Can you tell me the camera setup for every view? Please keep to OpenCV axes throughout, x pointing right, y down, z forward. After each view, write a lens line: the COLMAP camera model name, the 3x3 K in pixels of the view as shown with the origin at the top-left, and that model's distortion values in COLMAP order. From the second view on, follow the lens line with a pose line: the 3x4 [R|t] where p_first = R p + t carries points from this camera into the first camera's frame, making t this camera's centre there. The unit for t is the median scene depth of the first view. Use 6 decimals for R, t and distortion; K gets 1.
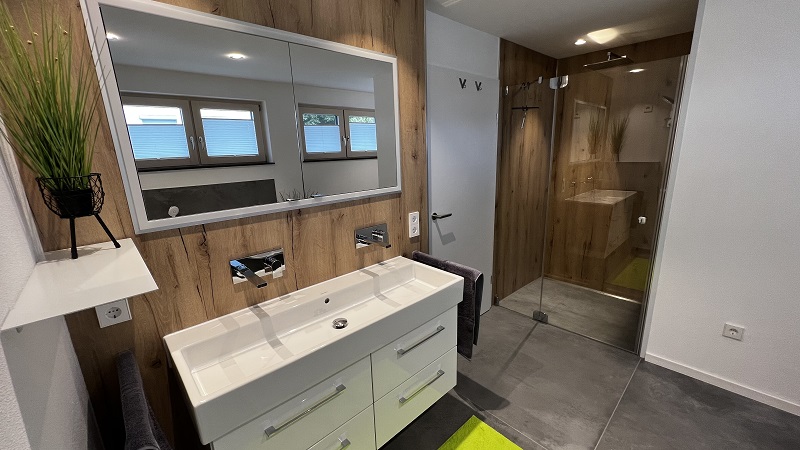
lens RADIAL K [[319.8, 0, 400.4], [0, 319.8, 226.7], [0, 0, 1]] dist [-0.002003, 0.000083]
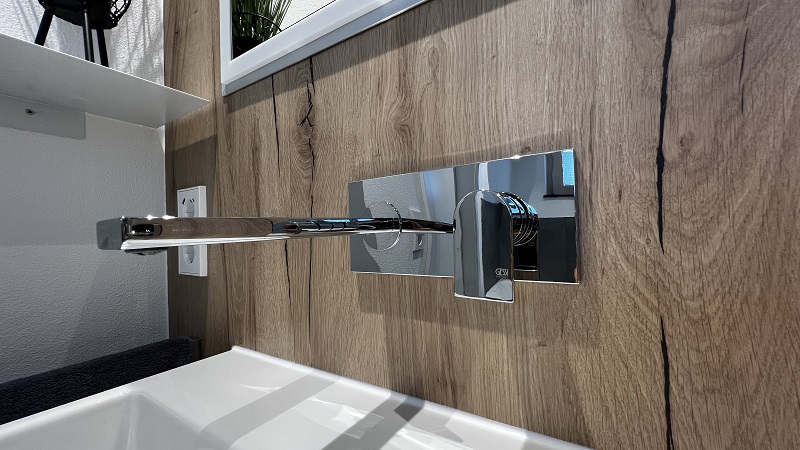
lens RADIAL K [[326.0, 0, 402.0], [0, 326.0, 231.8], [0, 0, 1]] dist [-0.001784, -0.000386]
pose [[0.230931, 0.013763, -0.972873, -0.161539], [-0.212925, 0.976378, -0.036730, 0.096164], [0.949386, 0.215631, 0.228407, 0.633877]]
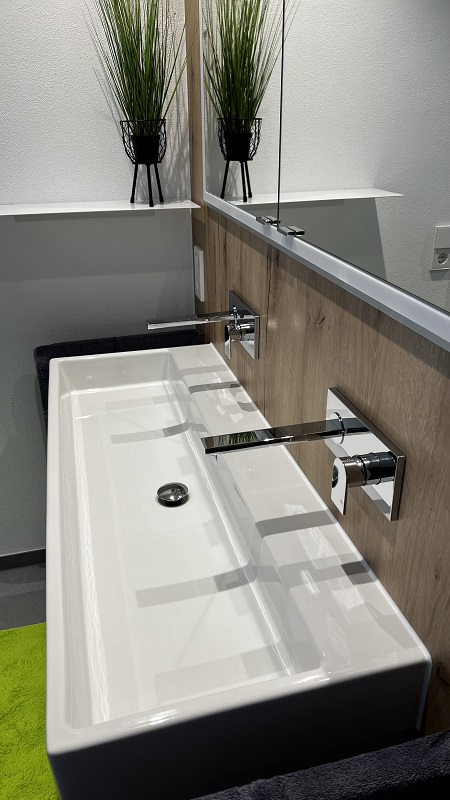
lens RADIAL K [[609.2, 0, 225.0], [0, 609.2, 400.0], [0, 0, 1]] dist [0.075467, -0.123057]
pose [[-0.481186, 0.410802, -0.774404, 0.300330], [-0.182463, 0.817116, 0.546835, -0.231779], [0.857419, 0.404430, -0.318229, 0.931701]]
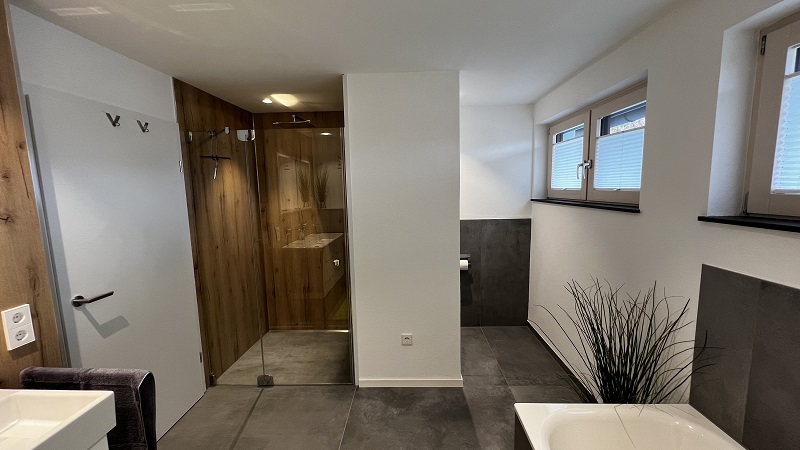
lens RADIAL K [[319.8, 0, 400.4], [0, 319.8, 226.7], [0, 0, 1]] dist [-0.002003, 0.000083]
pose [[0.709742, -0.070389, 0.700936, 0.147763], [0.167115, 0.983417, -0.070458, -0.030073], [-0.684353, 0.167144, 0.709735, 0.026222]]
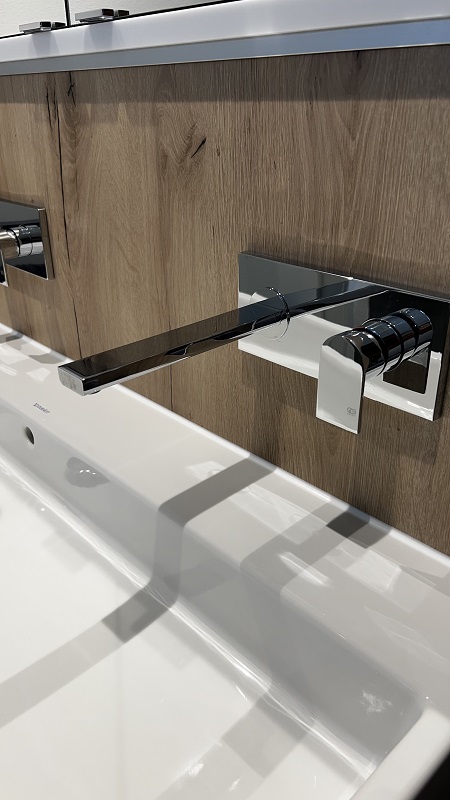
lens RADIAL K [[604.8, 0, 225.7], [0, 604.8, 396.9], [0, 0, 1]] dist [0.069332, -0.119866]
pose [[0.002712, 0.465577, -0.885003, 0.172059], [-0.229532, 0.861668, 0.452597, -0.060196], [0.973297, 0.201909, 0.109202, 0.819818]]
